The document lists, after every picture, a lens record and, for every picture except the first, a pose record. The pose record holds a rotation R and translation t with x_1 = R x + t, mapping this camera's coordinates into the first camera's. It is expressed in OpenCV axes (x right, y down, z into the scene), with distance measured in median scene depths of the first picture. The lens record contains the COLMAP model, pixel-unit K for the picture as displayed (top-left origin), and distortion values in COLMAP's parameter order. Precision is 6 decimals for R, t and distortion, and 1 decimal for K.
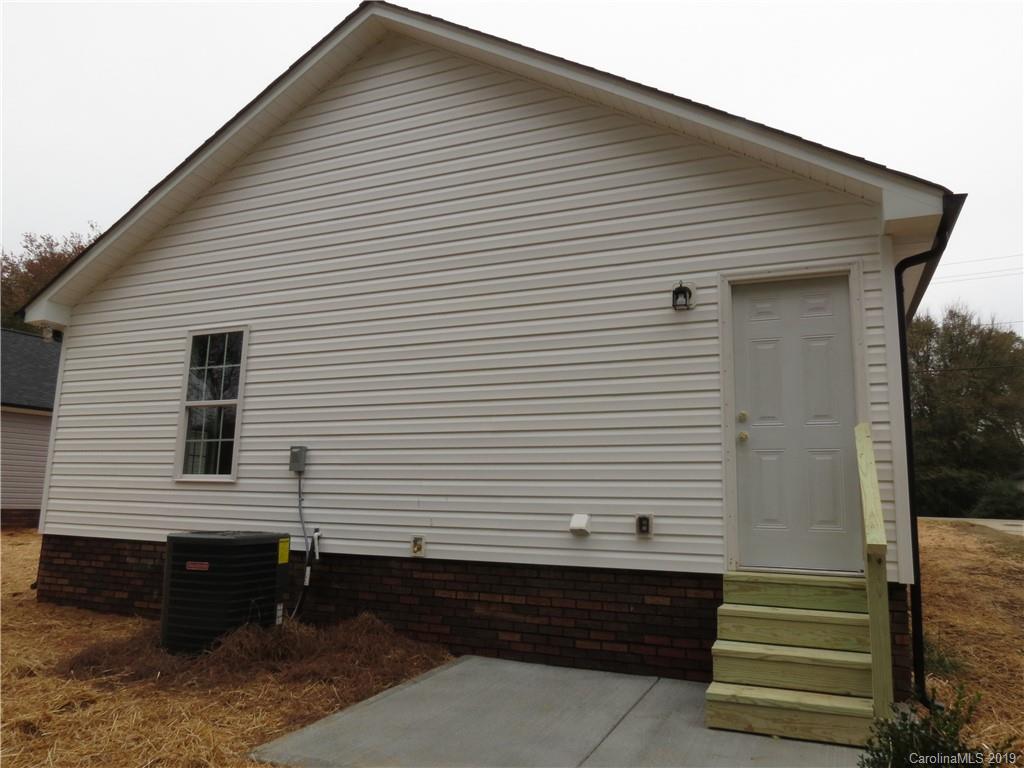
lens RADIAL K [[722.4, 0, 511.4], [0, 722.4, 384.6], [0, 0, 1]] dist [-0.037776, 0.018940]
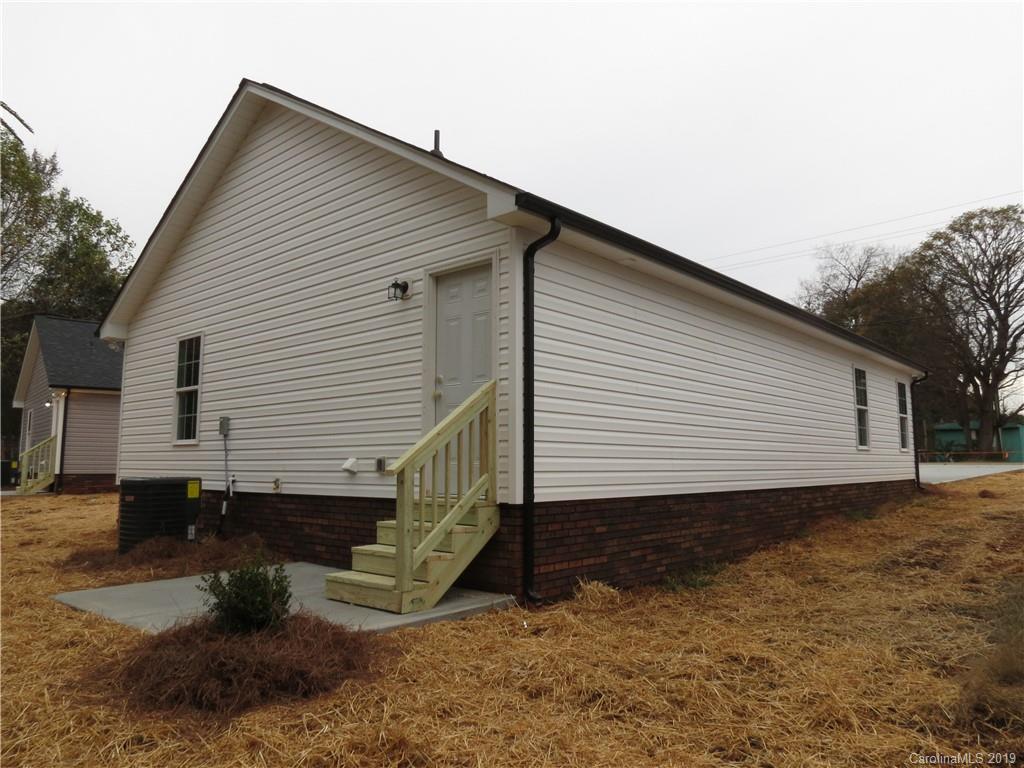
lens RADIAL K [[722.4, 0, 513.2], [0, 722.4, 383.9], [0, 0, 1]] dist [-0.037776, 0.018940]
pose [[0.950677, -0.058384, -0.304639, 0.734786], [0.073540, 0.996549, 0.038504, 0.010744], [0.301340, -0.059008, 0.951689, -0.166831]]
